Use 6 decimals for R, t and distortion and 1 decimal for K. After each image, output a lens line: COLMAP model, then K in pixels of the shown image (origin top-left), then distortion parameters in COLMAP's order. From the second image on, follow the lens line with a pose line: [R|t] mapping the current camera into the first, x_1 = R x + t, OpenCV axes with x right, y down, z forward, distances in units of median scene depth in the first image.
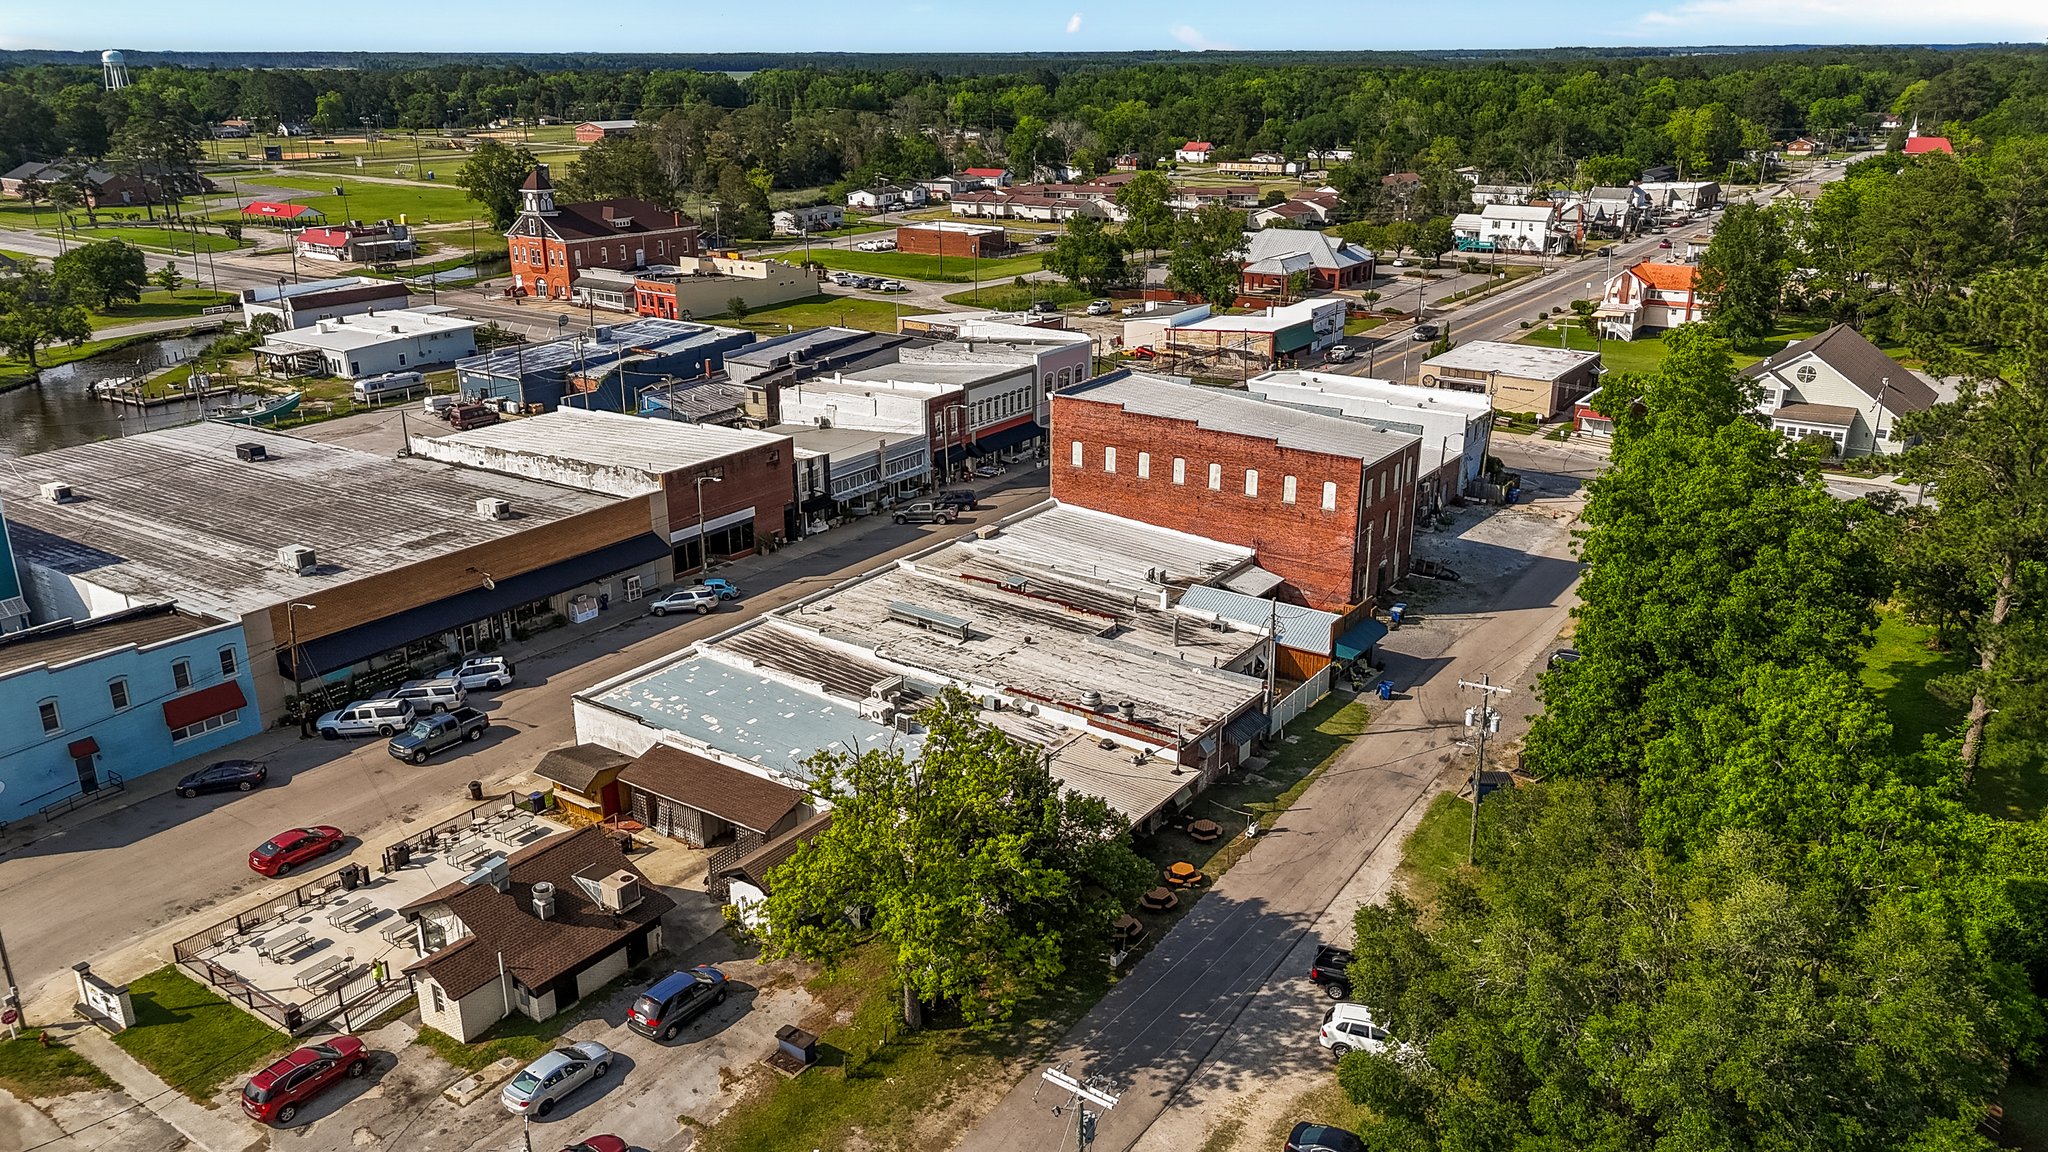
lens RADIAL K [[1501.8, 0, 1024.0], [0, 1501.8, 576.0], [0, 0, 1]] dist [0.053348, -0.004209]
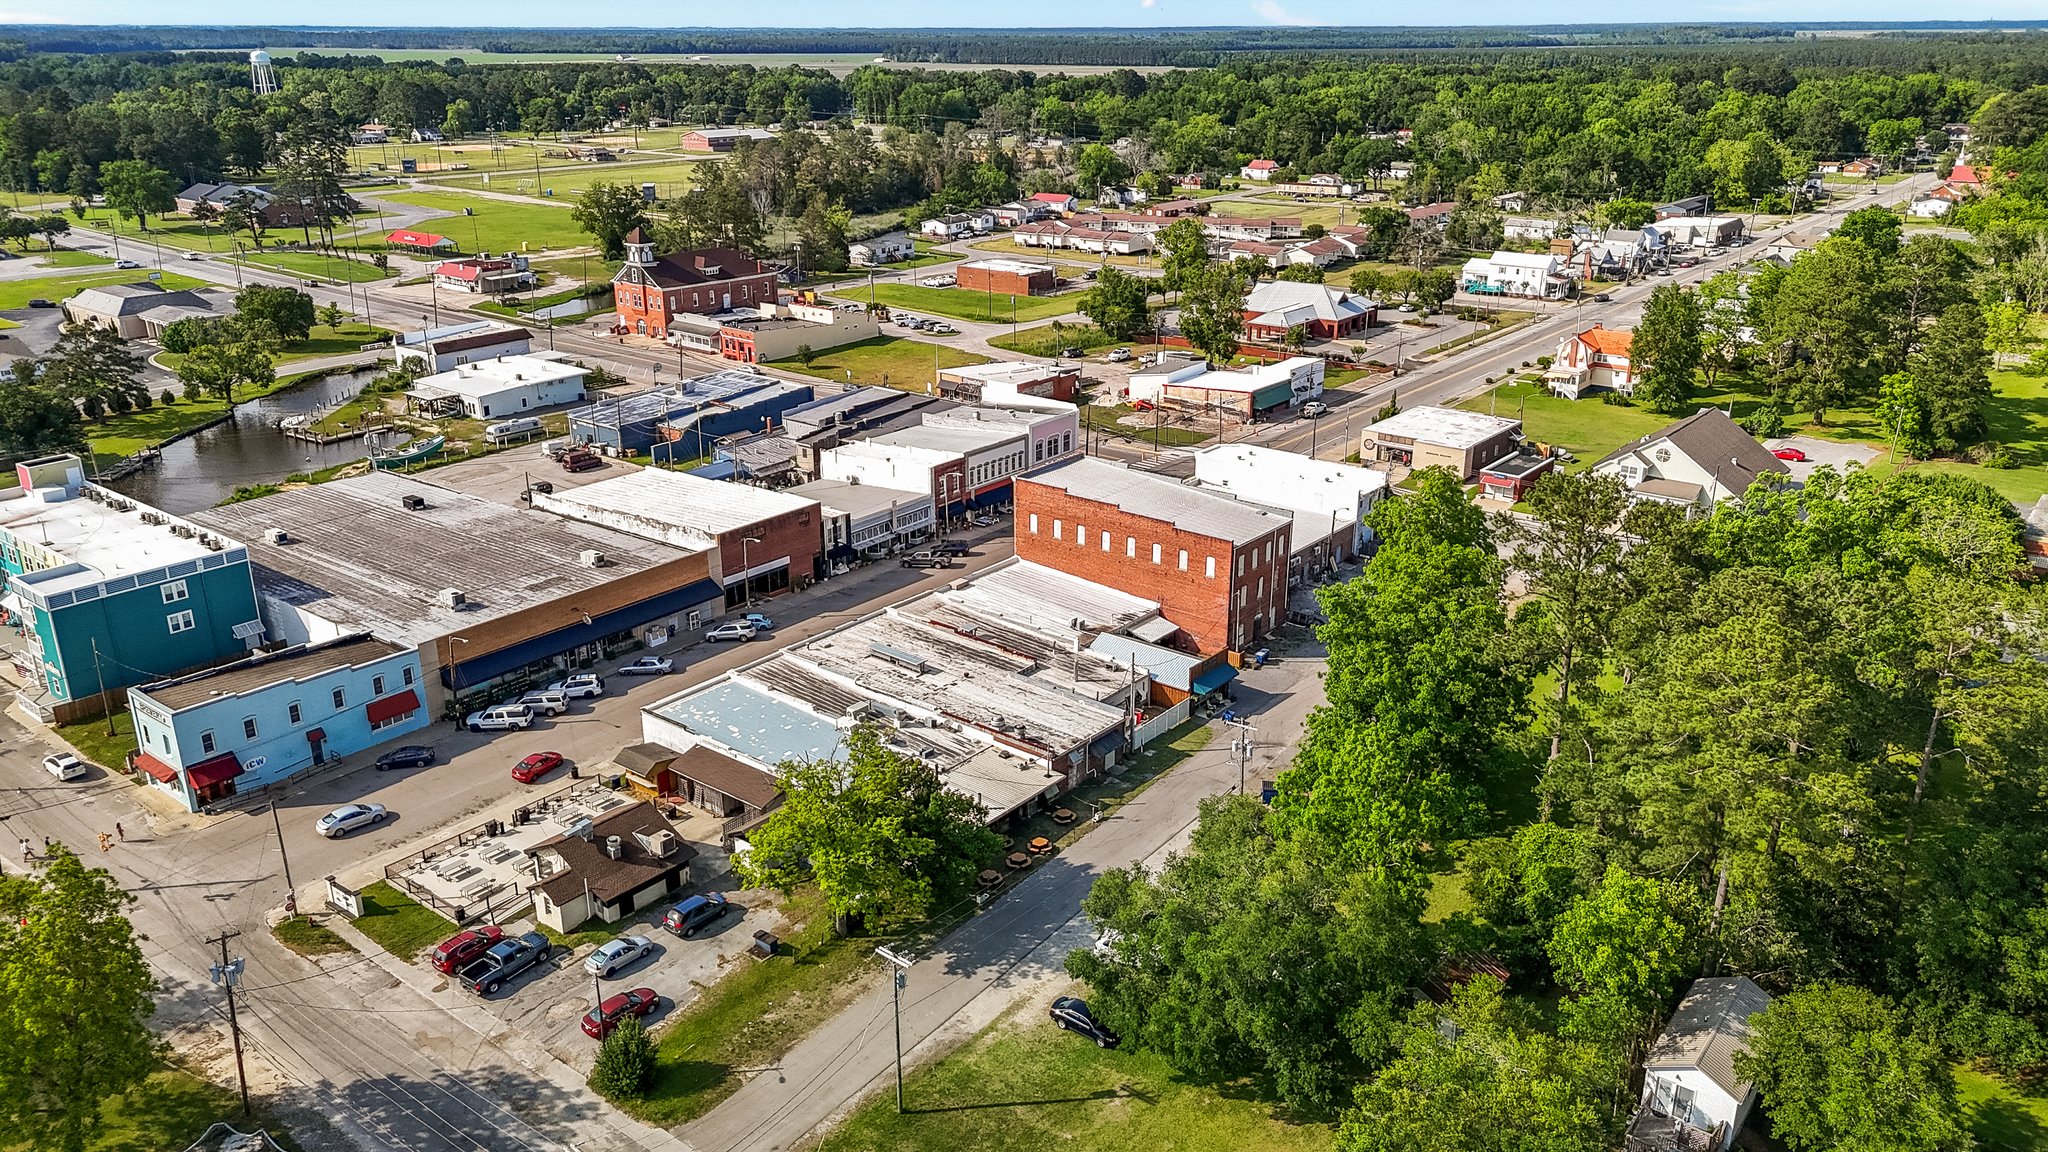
lens RADIAL K [[1495.8, 0, 1024.0], [0, 1495.8, 576.0], [0, 0, 1]] dist [0.084617, -0.060505]
pose [[0.997692, 0.023933, -0.063552, 0.102077], [-0.022928, 0.999601, 0.016506, -0.052593], [0.063922, -0.015010, 0.997842, -0.271093]]
